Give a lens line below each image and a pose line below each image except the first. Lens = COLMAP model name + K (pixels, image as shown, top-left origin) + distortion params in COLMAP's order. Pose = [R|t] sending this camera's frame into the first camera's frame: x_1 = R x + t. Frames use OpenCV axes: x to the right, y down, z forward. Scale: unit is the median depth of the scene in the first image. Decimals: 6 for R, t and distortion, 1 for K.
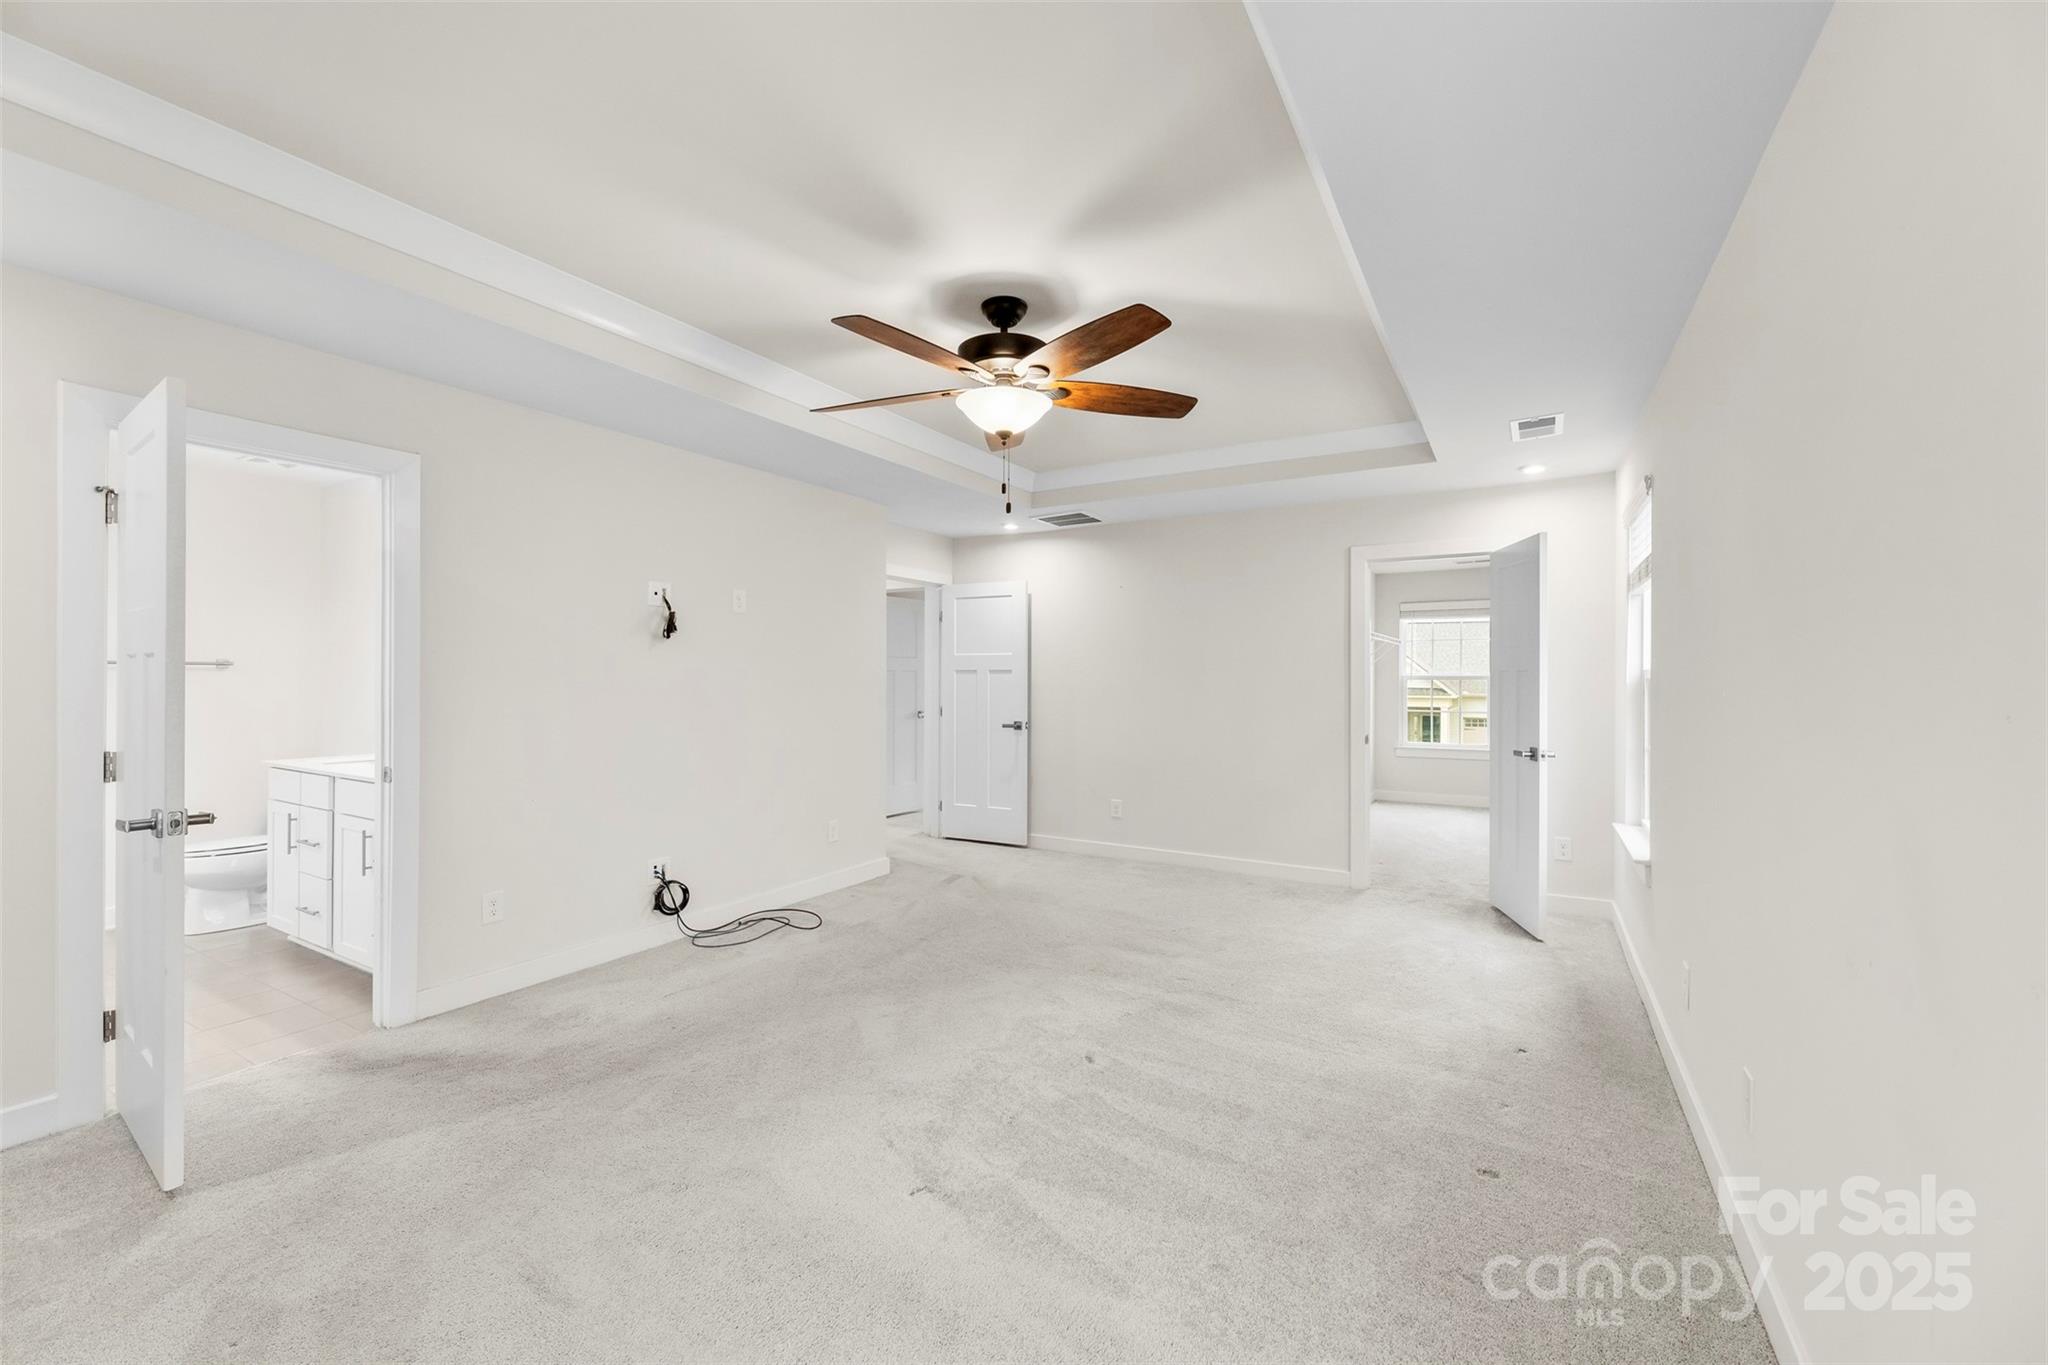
lens RADIAL K [[831.0, 0, 1020.7], [0, 831.0, 678.4], [0, 0, 1]] dist [-0.004937, -0.000197]
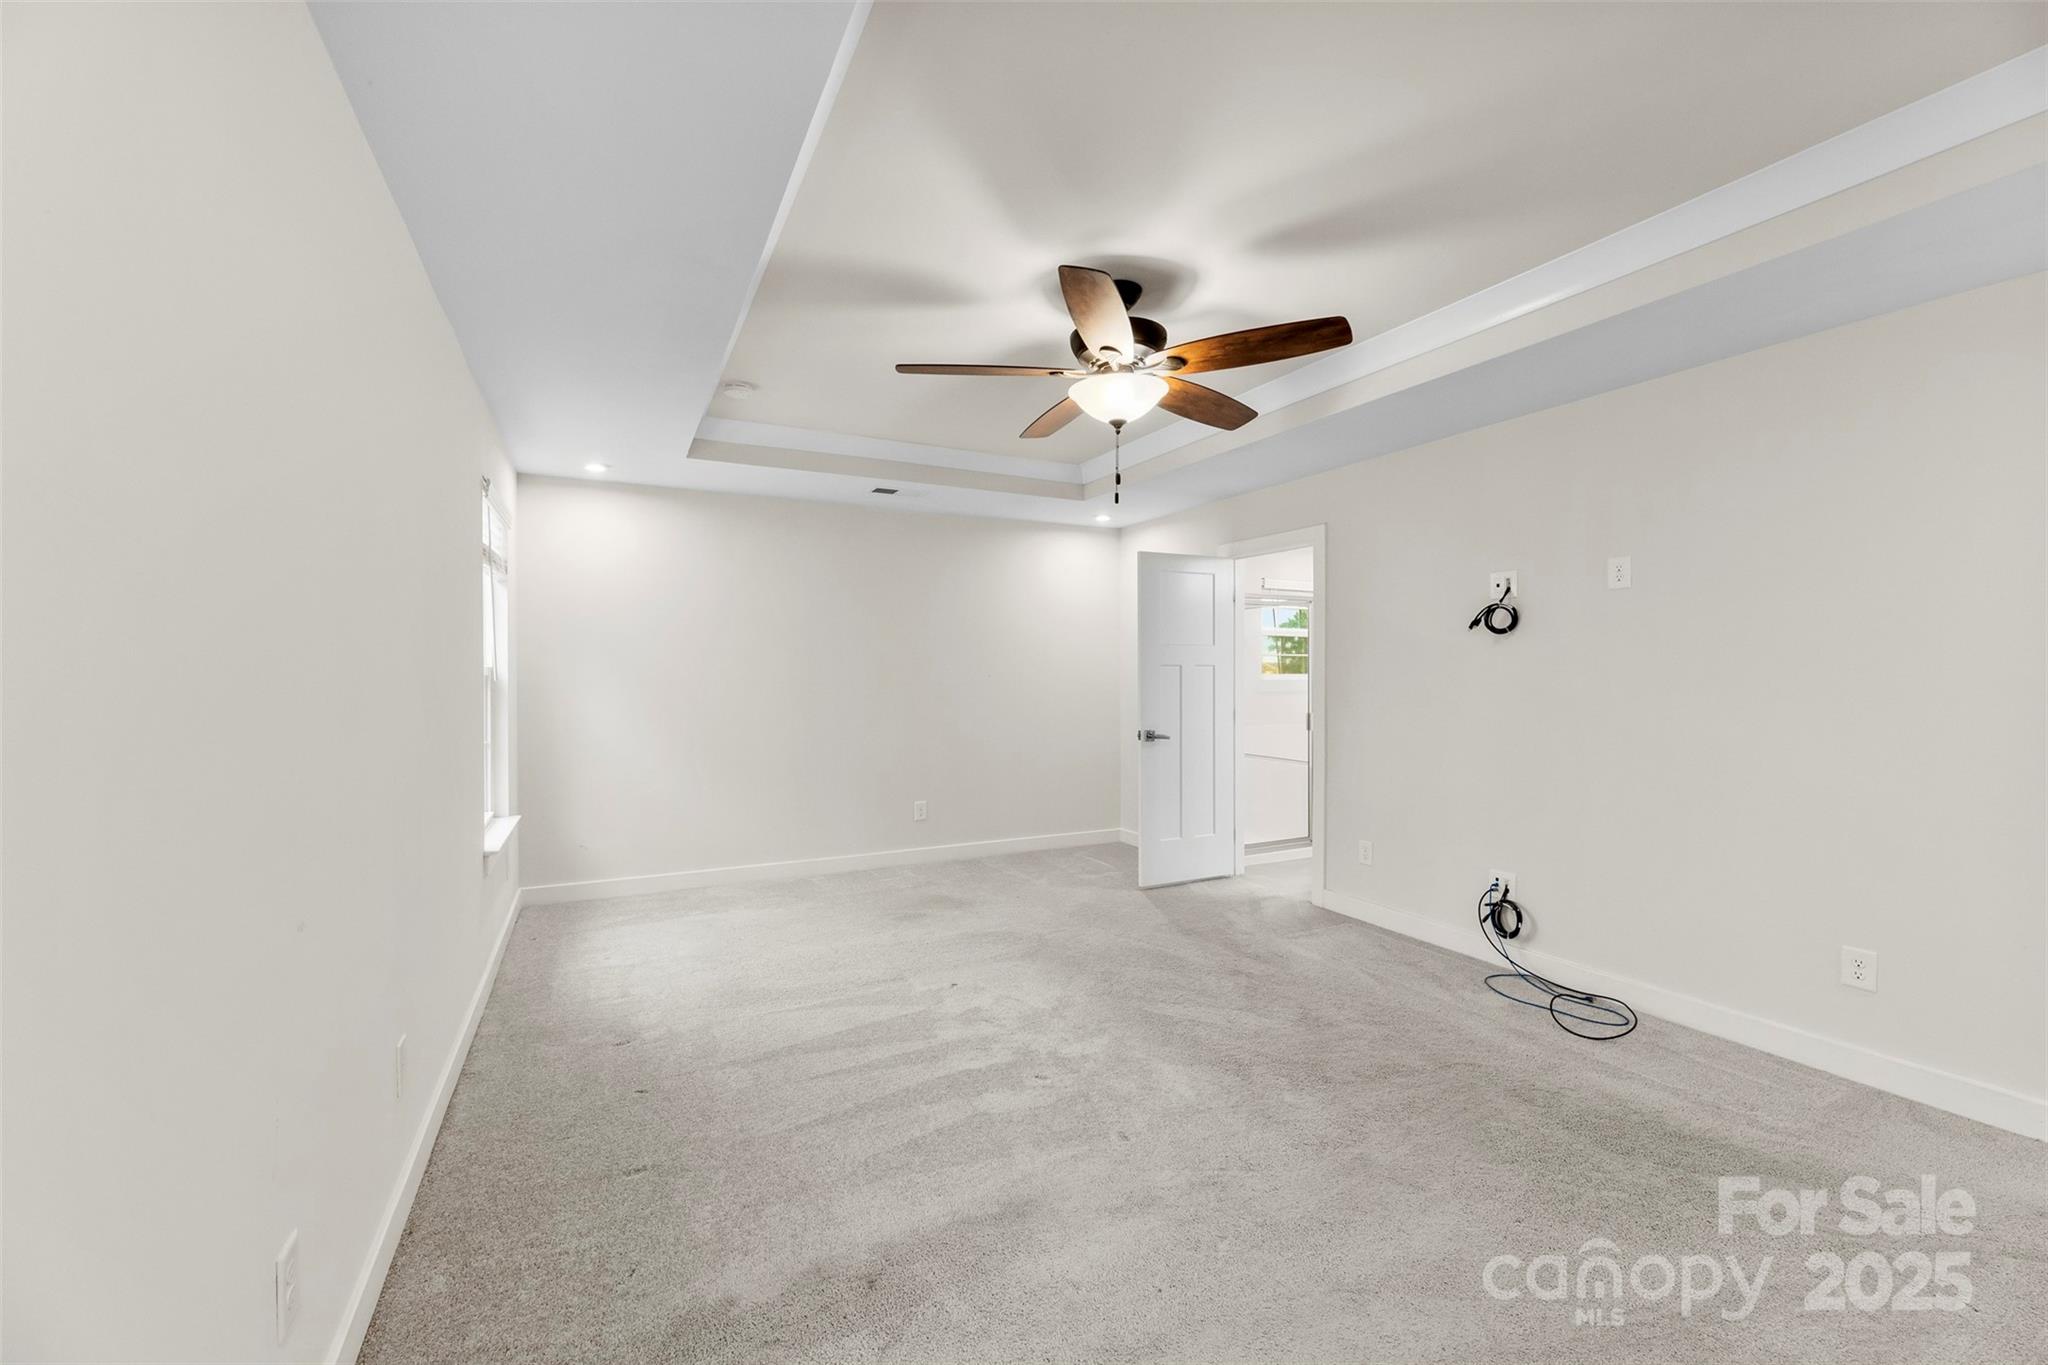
lens RADIAL K [[831.0, 0, 1034.5], [0, 831.0, 674.7], [0, 0, 1]] dist [-0.004937, -0.000197]
pose [[-0.522195, -0.006940, -0.852798, 0.607406], [-0.010891, 0.999940, -0.001469, 0.005111], [0.852757, 0.008521, -0.522239, 1.008739]]
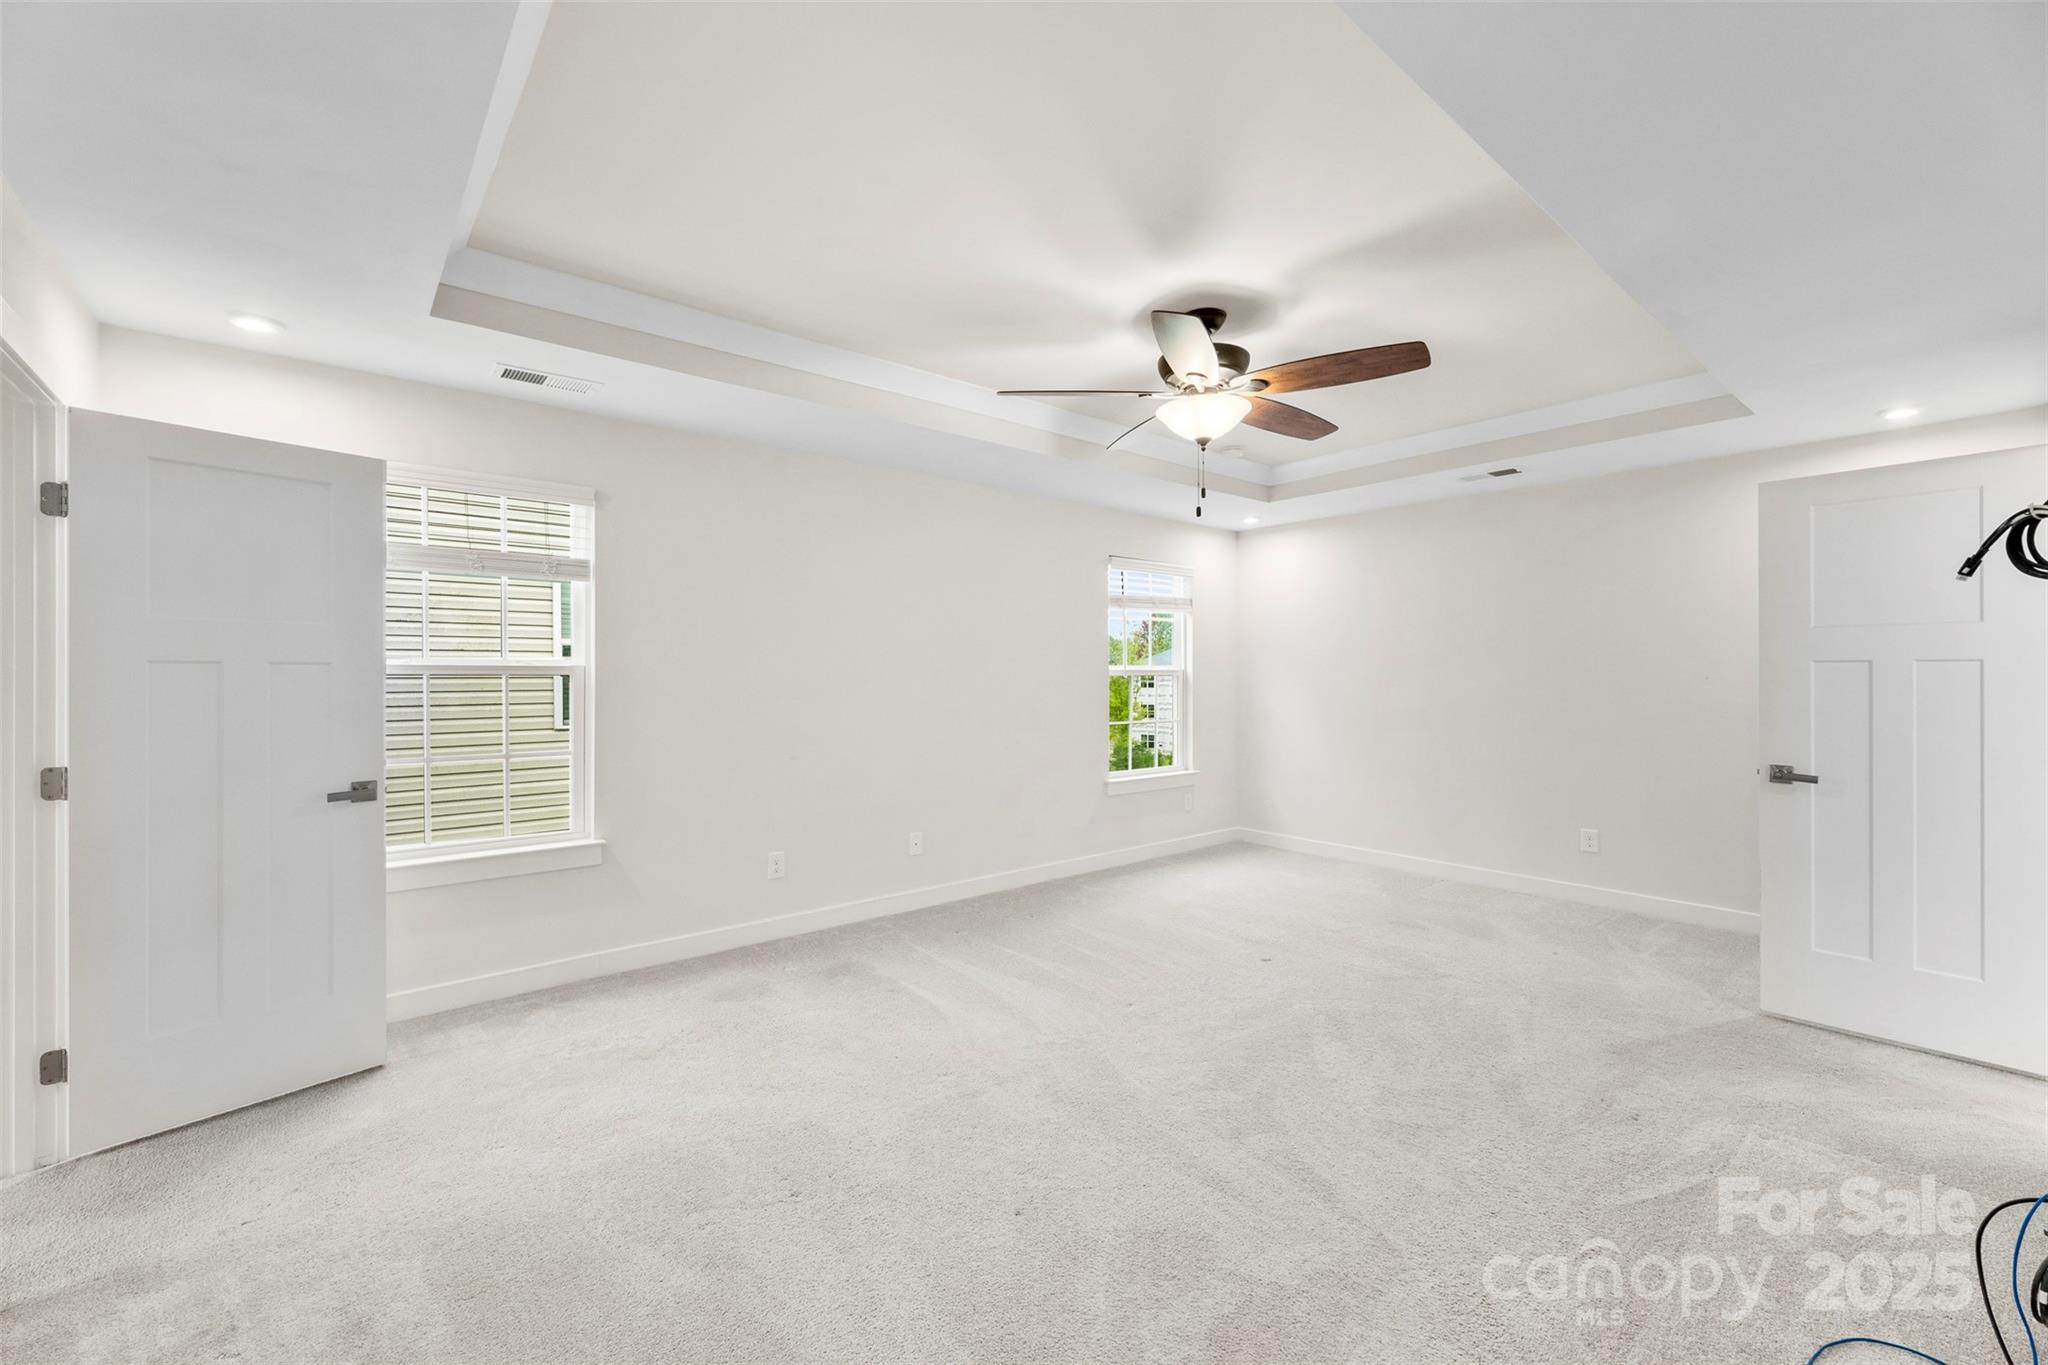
lens RADIAL K [[831.0, 0, 1021.5], [0, 831.0, 674.9], [0, 0, 1]] dist [-0.004937, -0.000197]
pose [[-0.945165, -0.007207, 0.326513, -0.119310], [-0.004526, 0.999950, 0.008971, -0.003475], [-0.326561, 0.007001, -0.945150, 1.465534]]
